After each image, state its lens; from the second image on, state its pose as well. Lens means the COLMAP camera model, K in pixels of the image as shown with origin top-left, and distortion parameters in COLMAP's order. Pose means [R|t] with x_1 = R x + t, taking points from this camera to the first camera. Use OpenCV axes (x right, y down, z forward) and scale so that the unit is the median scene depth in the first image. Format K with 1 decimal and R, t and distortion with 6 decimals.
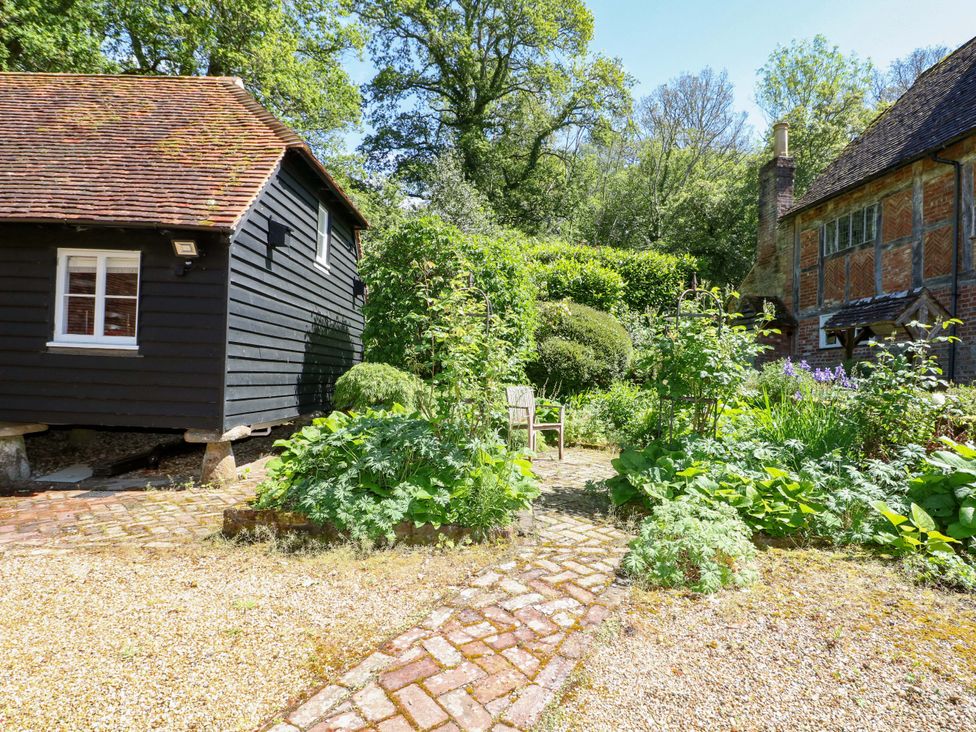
lens RADIAL K [[507.0, 0, 482.9], [0, 507.0, 365.6], [0, 0, 1]] dist [0.000752, -0.014500]
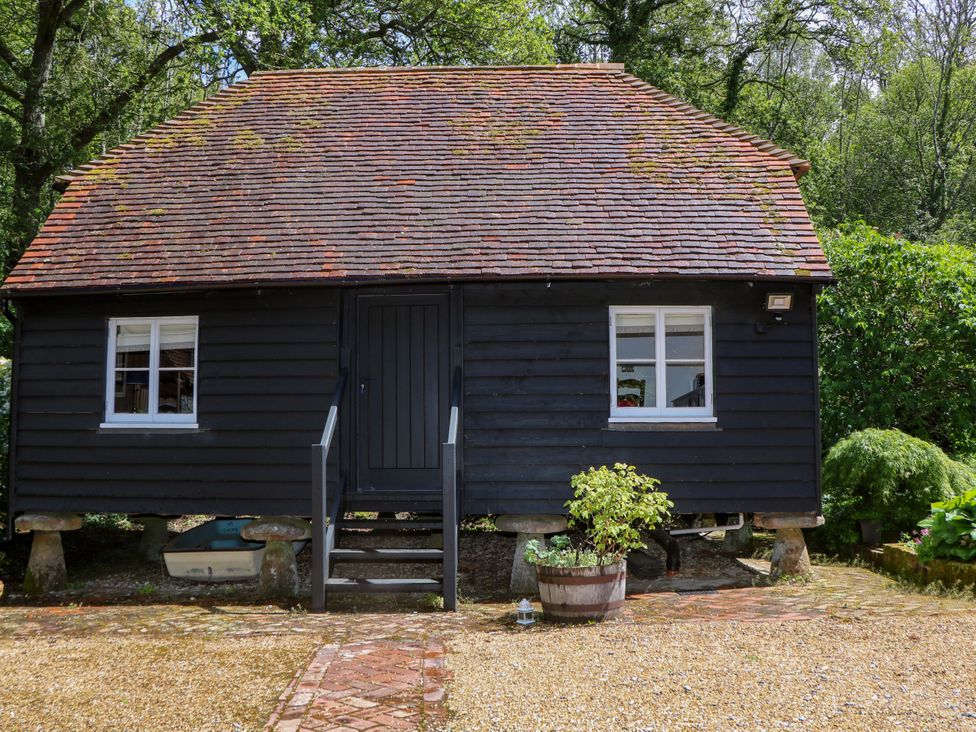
lens RADIAL K [[942.0, 0, 488.0], [0, 942.0, 366.0], [0, 0, 1]] dist [-0.187873, 0.131534]
pose [[0.997671, -0.041698, -0.053980, -0.964171], [0.037185, 0.995932, -0.082074, -0.011180], [0.057182, 0.079876, 0.995163, -0.569210]]
